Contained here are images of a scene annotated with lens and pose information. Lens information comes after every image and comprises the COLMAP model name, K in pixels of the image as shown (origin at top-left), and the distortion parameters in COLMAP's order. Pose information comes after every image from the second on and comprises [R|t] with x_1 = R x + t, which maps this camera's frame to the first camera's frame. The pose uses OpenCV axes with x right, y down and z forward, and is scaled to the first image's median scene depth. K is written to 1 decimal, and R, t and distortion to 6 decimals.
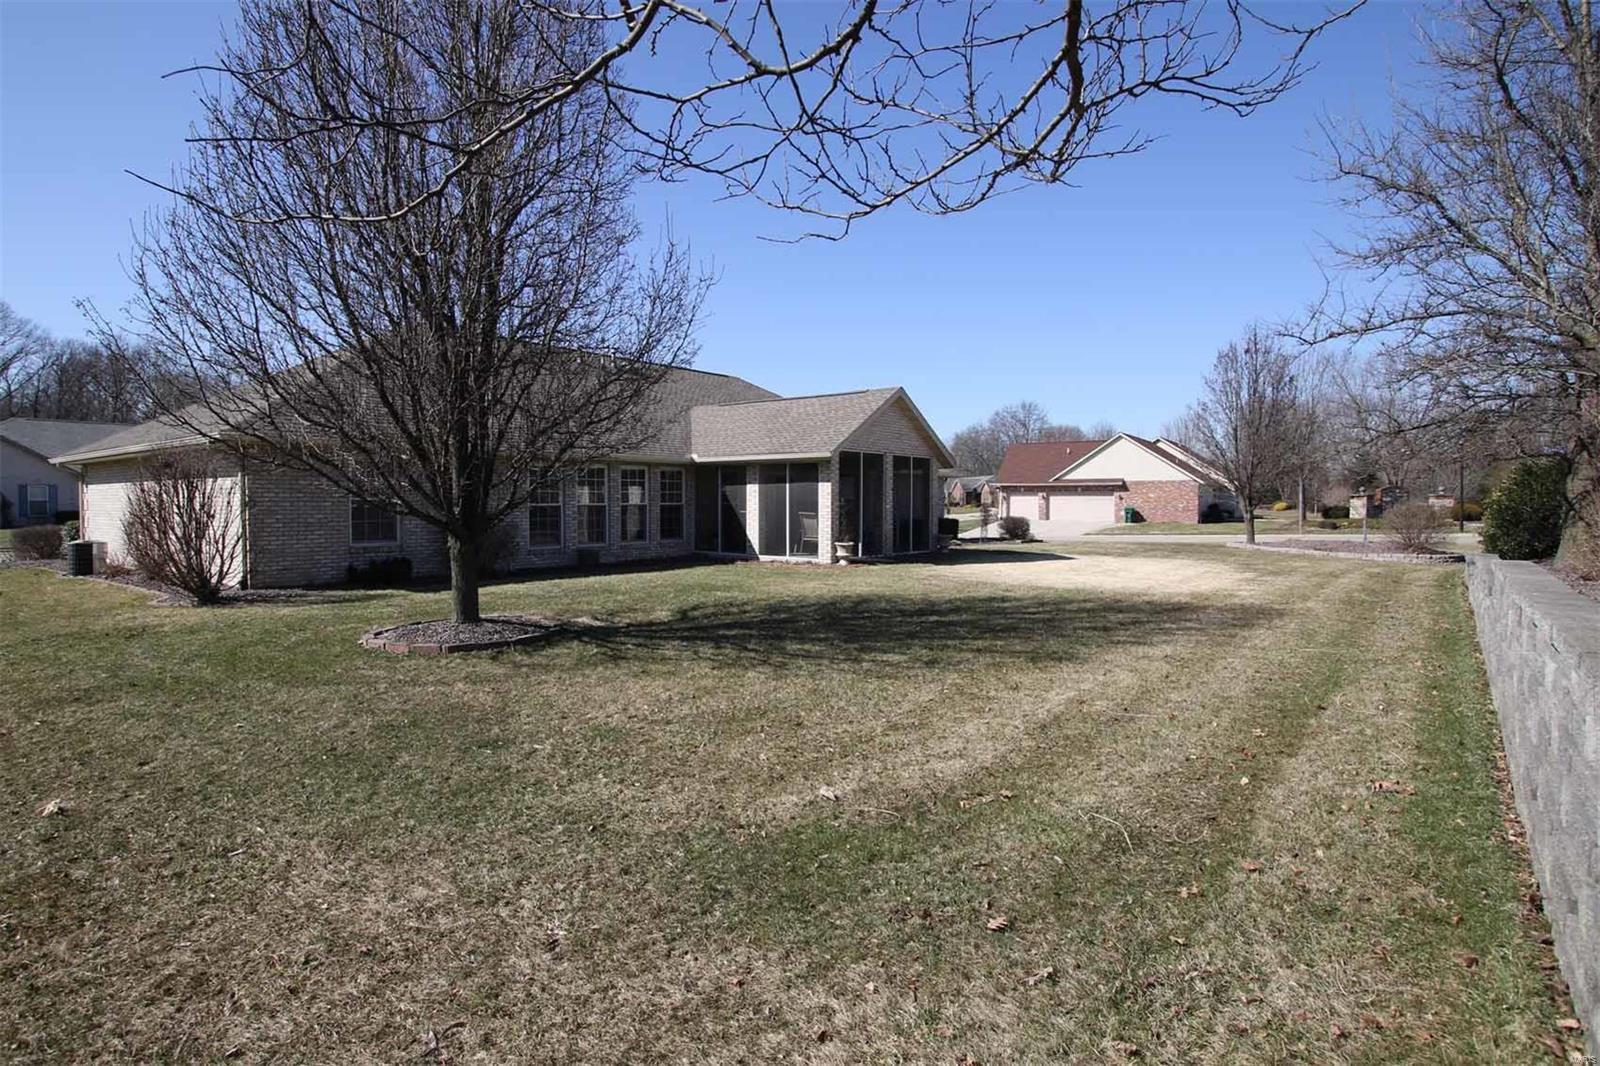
lens RADIAL K [[898.3, 0, 800.0], [0, 898.3, 533.0], [0, 0, 1]] dist [0.000207, -0.000082]
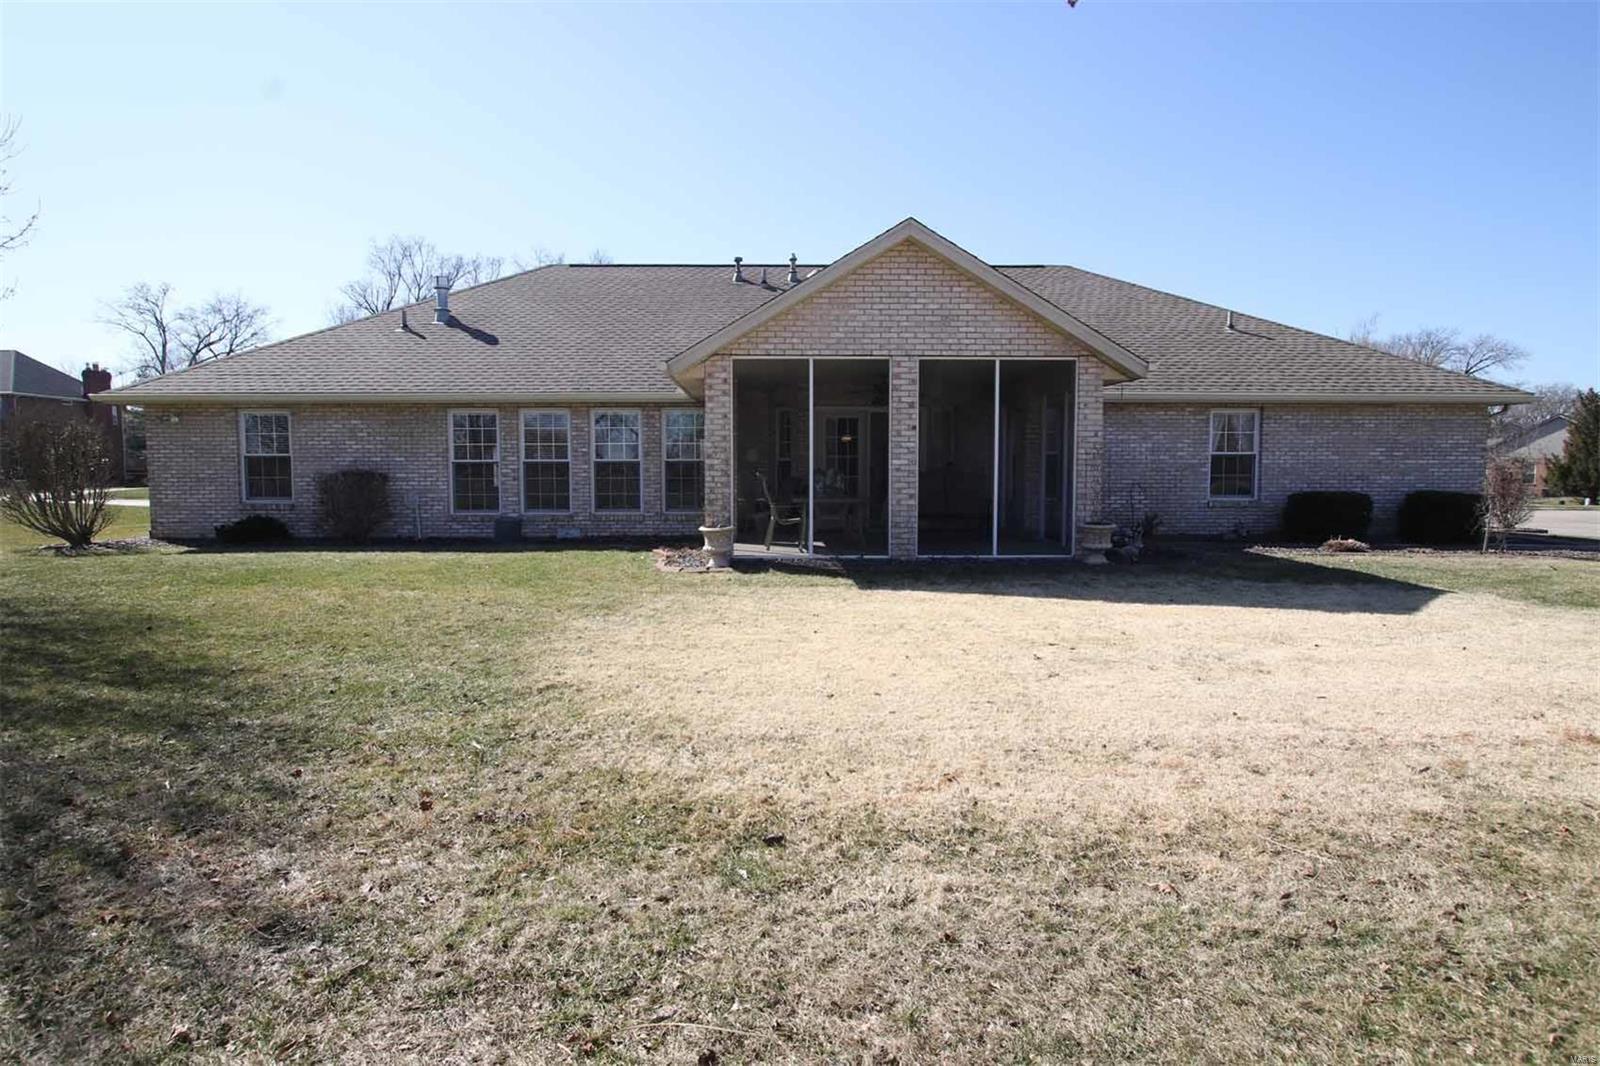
lens RADIAL K [[898.3, 0, 800.0], [0, 898.3, 533.0], [0, 0, 1]] dist [0.000207, -0.000082]
pose [[0.563284, 0.071727, -0.823144, 0.515790], [-0.025721, 0.997264, 0.069298, -0.028030], [0.825863, -0.017862, 0.563588, 0.719111]]
